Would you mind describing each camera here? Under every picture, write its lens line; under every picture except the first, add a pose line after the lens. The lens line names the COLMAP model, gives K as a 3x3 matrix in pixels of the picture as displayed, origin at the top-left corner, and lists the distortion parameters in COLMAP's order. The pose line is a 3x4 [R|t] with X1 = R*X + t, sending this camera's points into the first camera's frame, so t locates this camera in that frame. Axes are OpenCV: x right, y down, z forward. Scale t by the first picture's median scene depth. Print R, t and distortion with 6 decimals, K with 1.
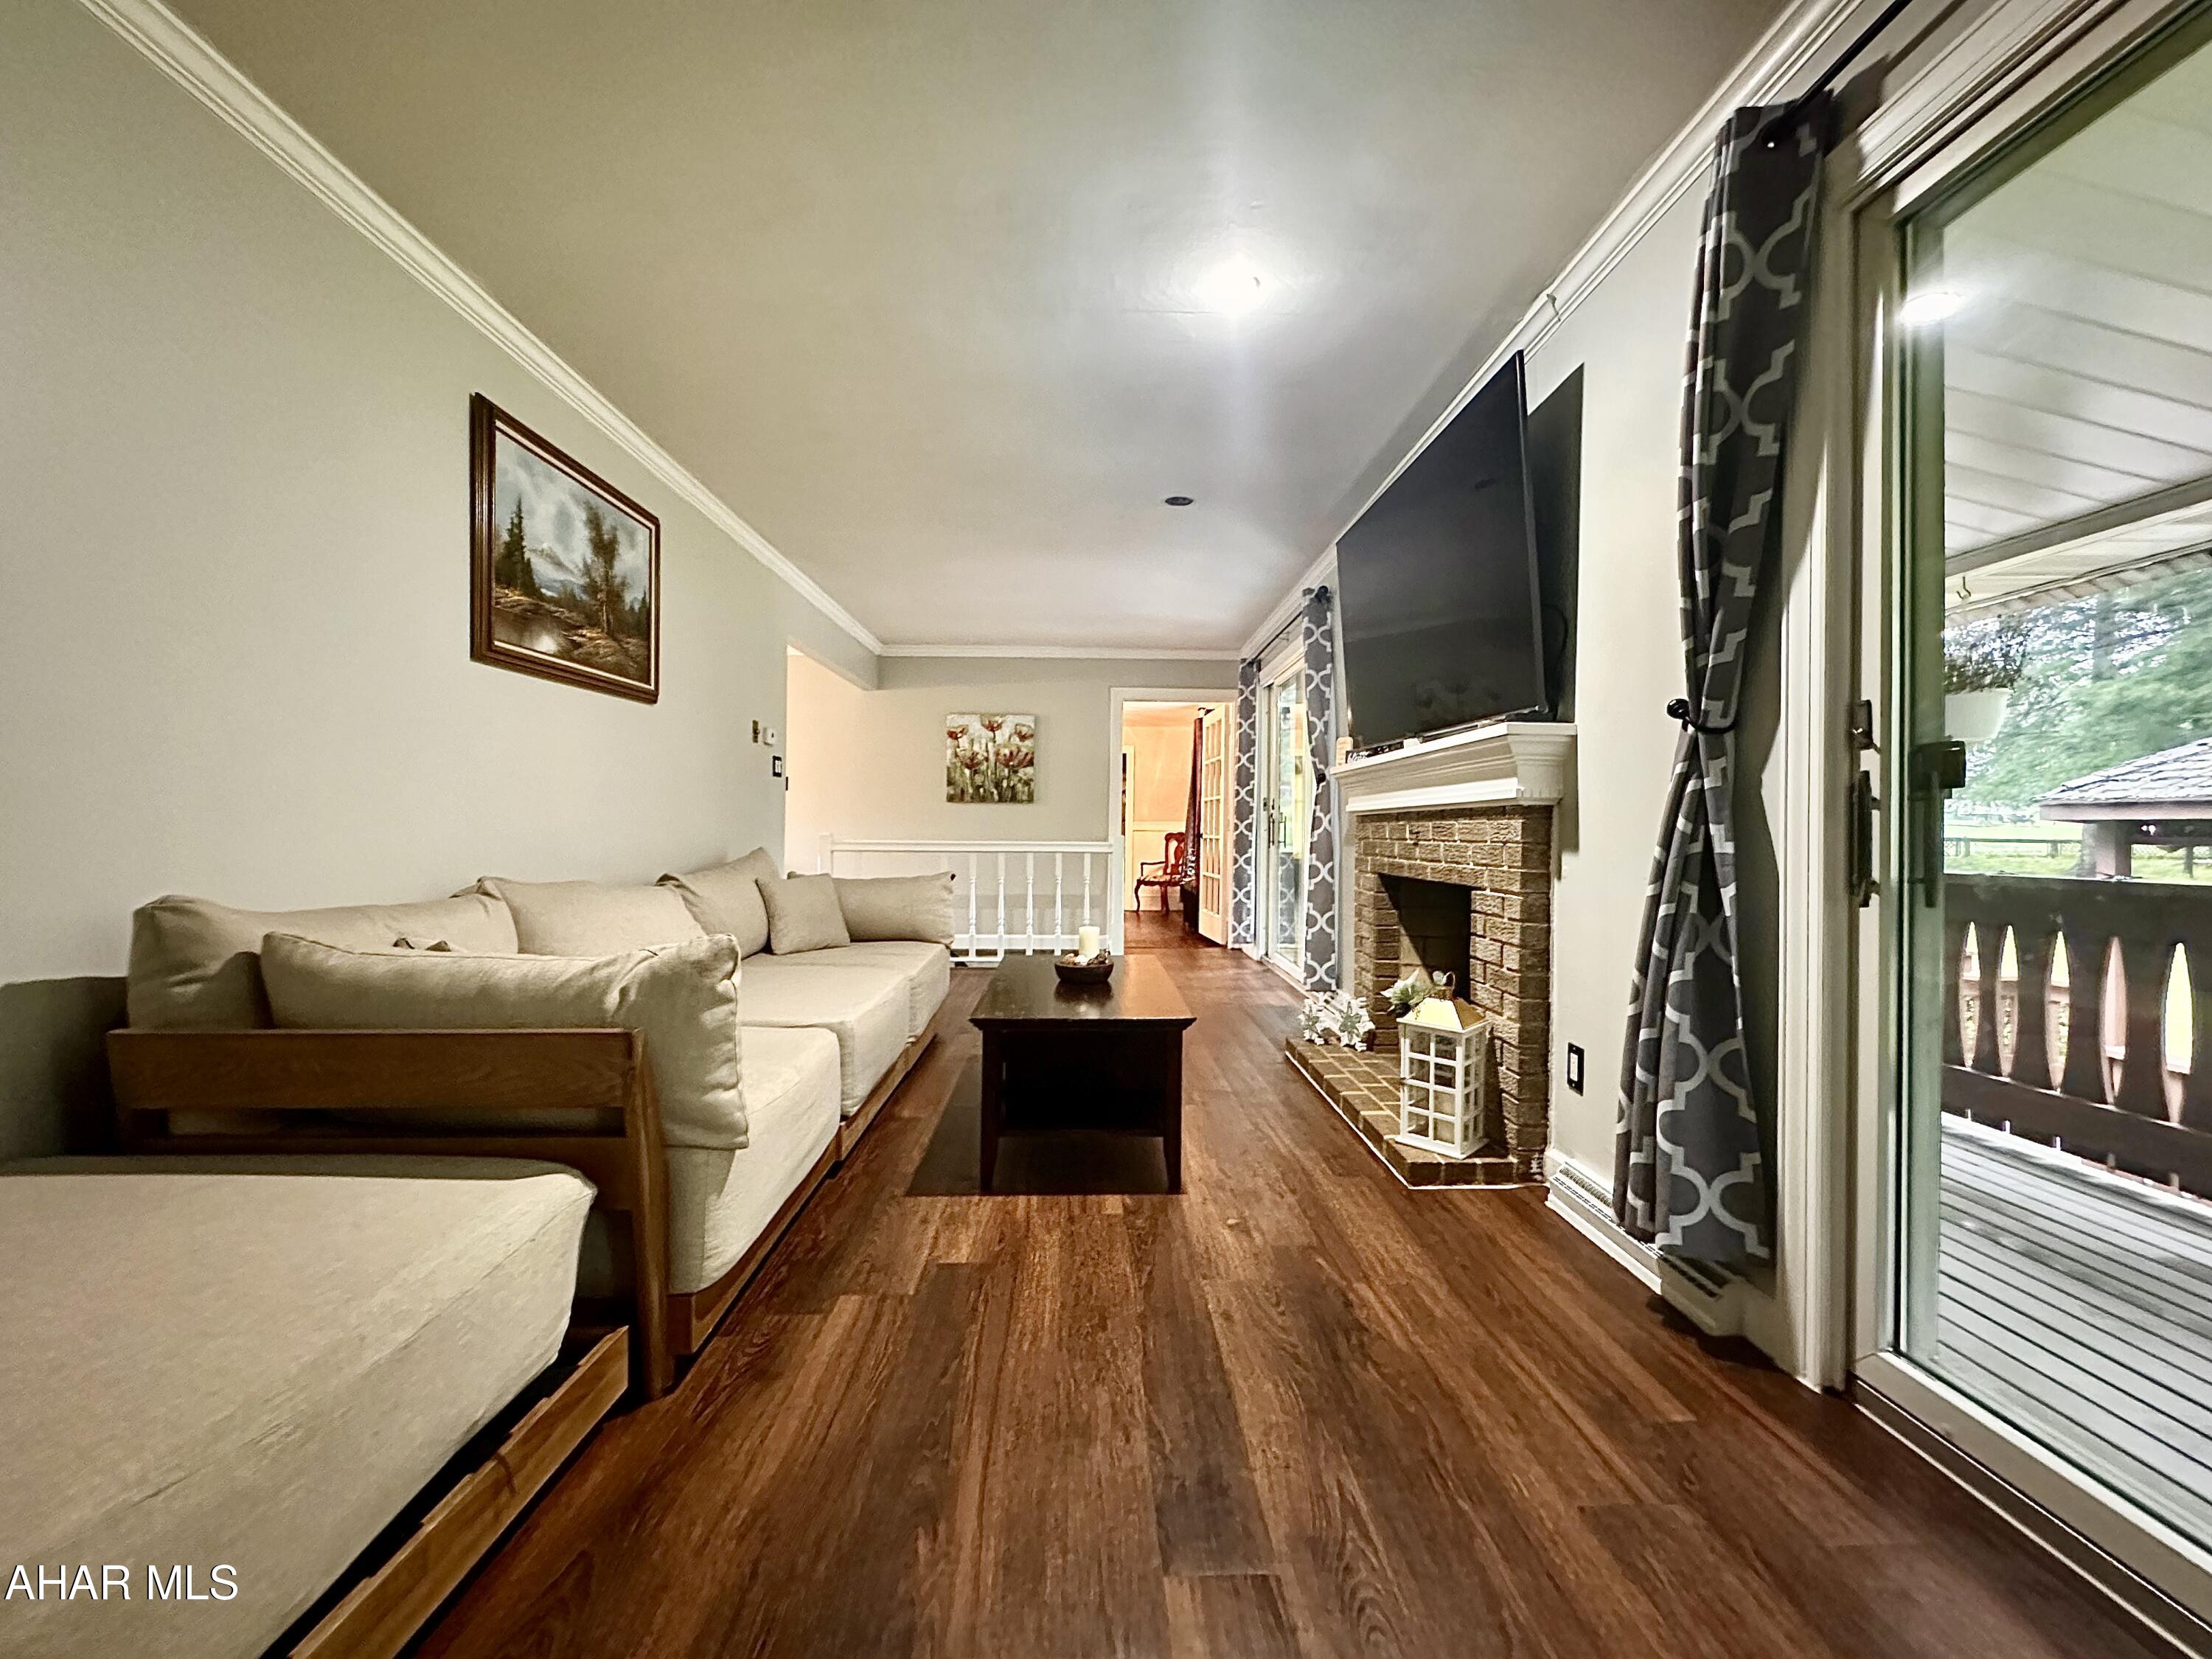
lens RADIAL K [[884.5, 0, 1106.0], [0, 884.5, 829.5], [0, 0, 1]] dist [-0.001863, 0.000083]
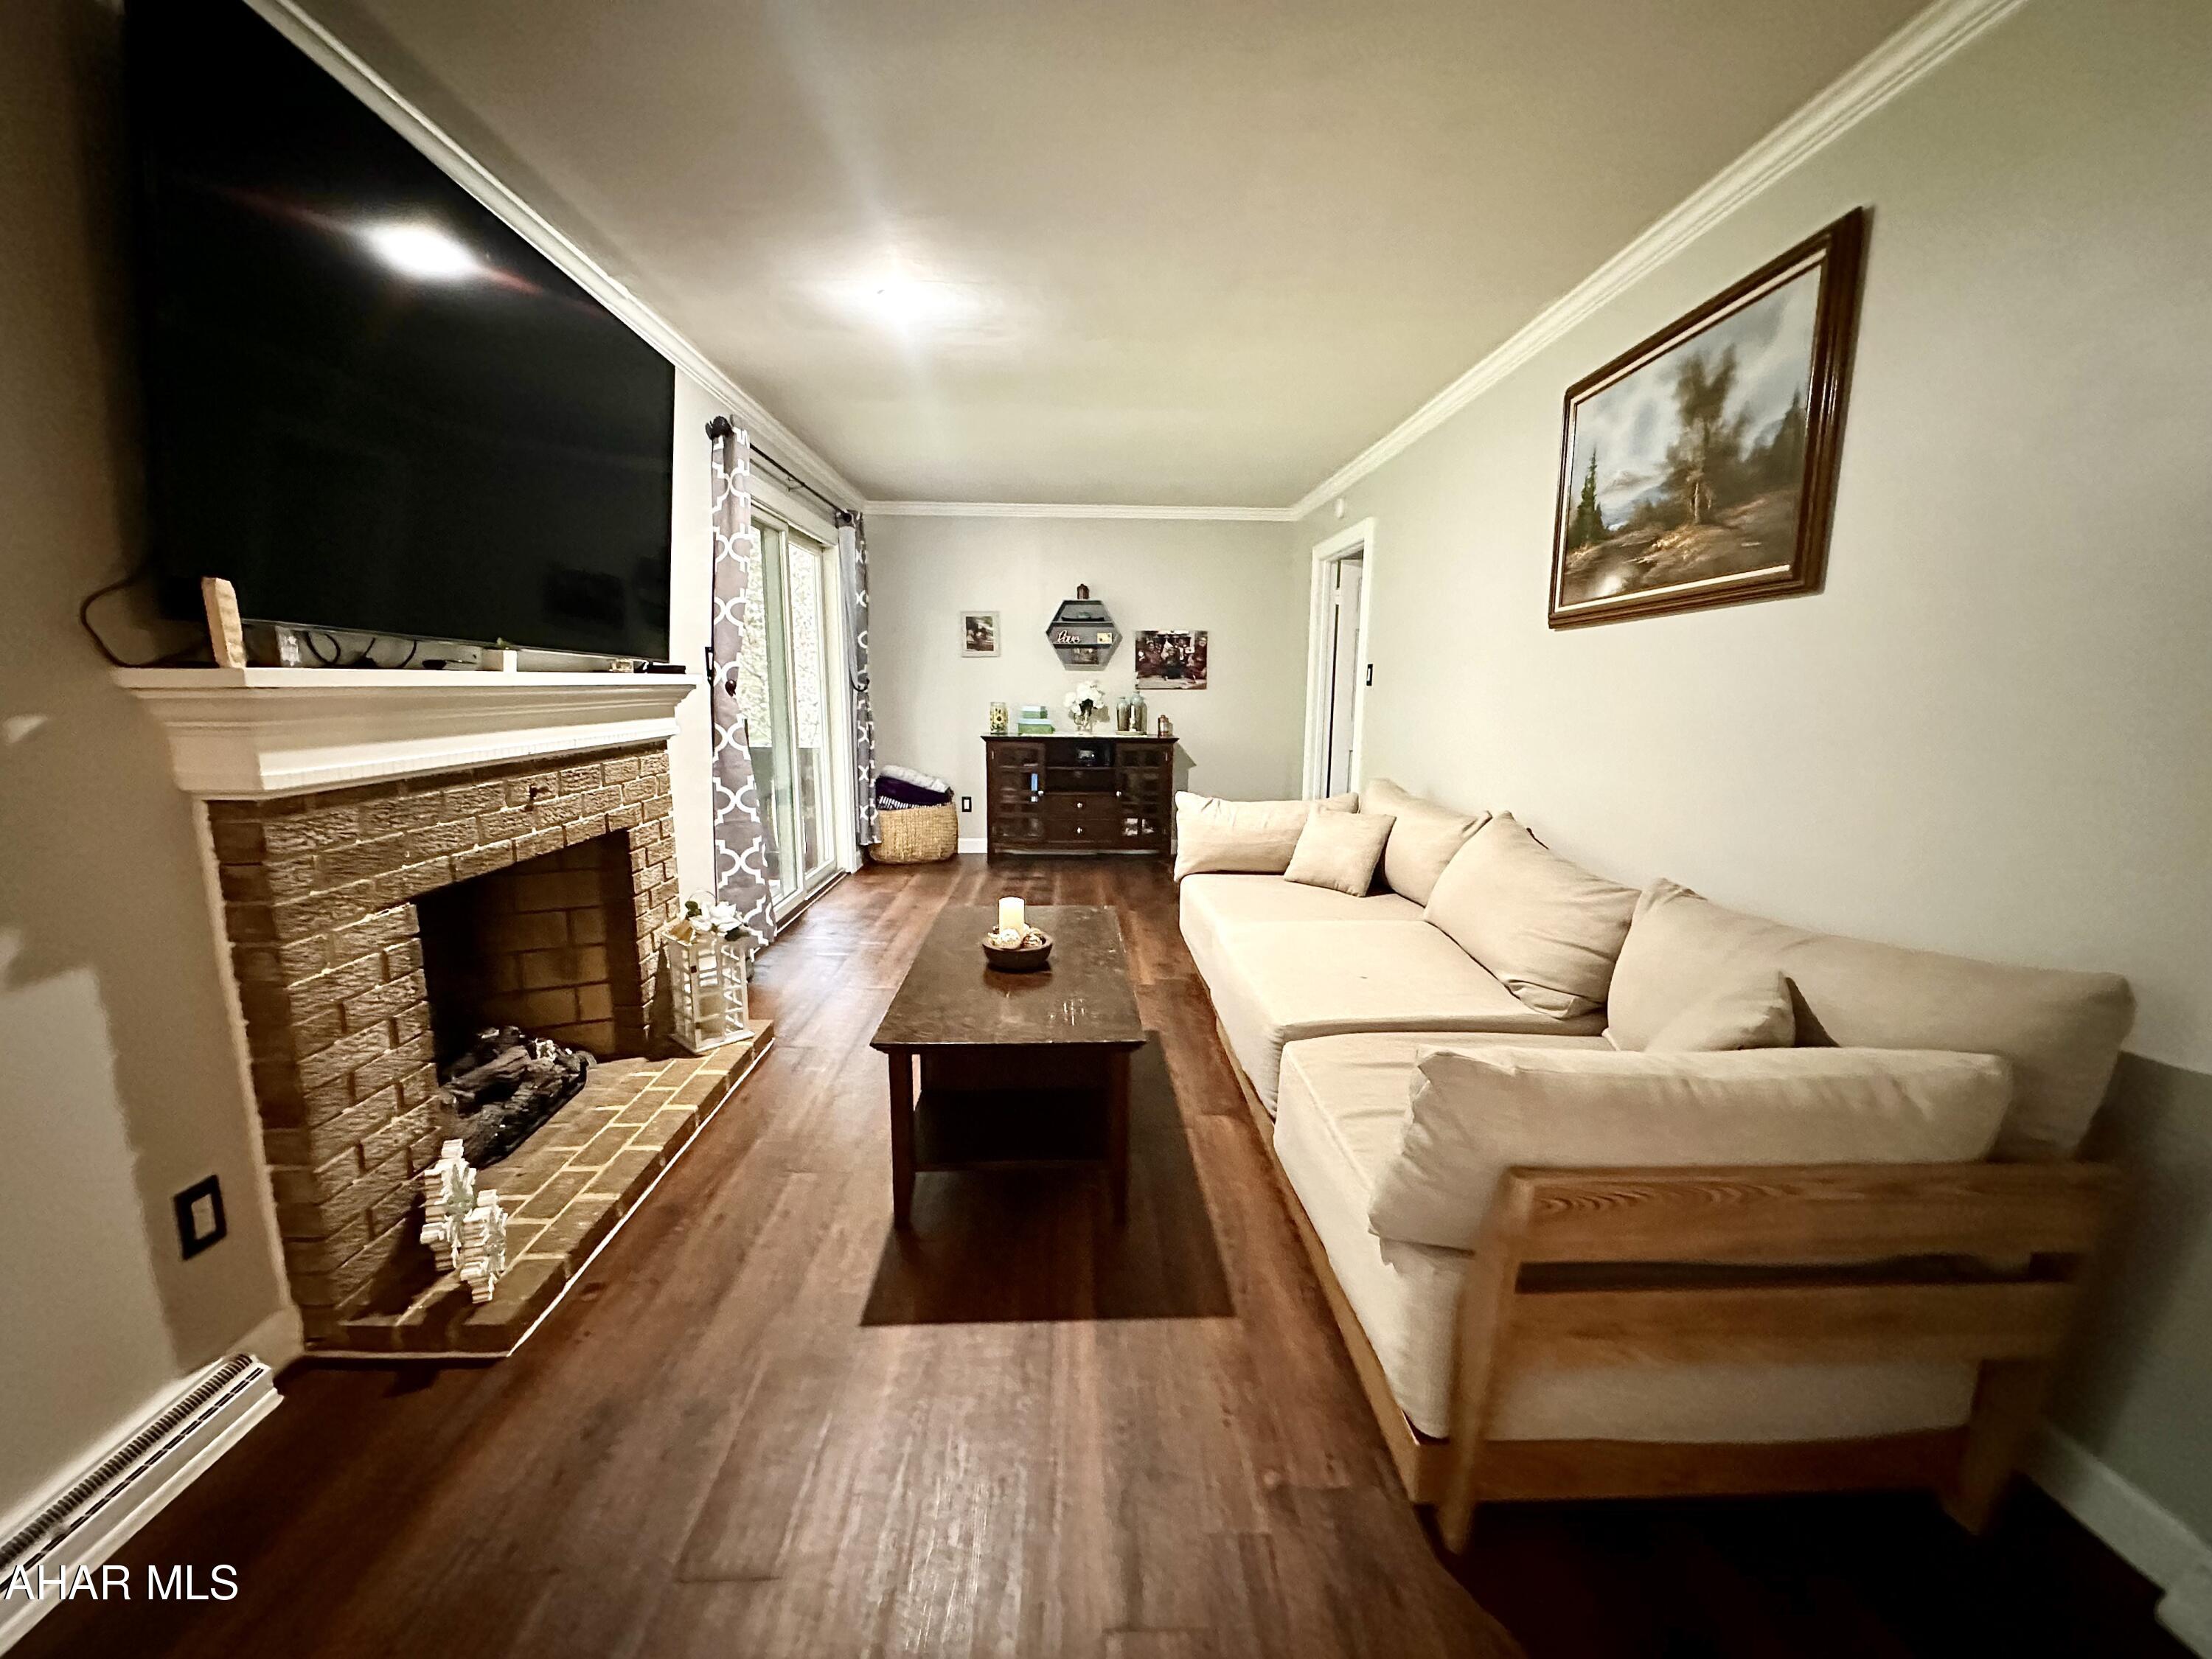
lens RADIAL K [[884.5, 0, 1106.0], [0, 884.5, 829.5], [0, 0, 1]] dist [-0.001863, 0.000083]
pose [[-0.999731, -0.015530, -0.017220, -0.095533], [-0.018154, 0.986201, 0.164557, -0.097699], [0.014427, 0.164825, -0.986217, 1.871214]]
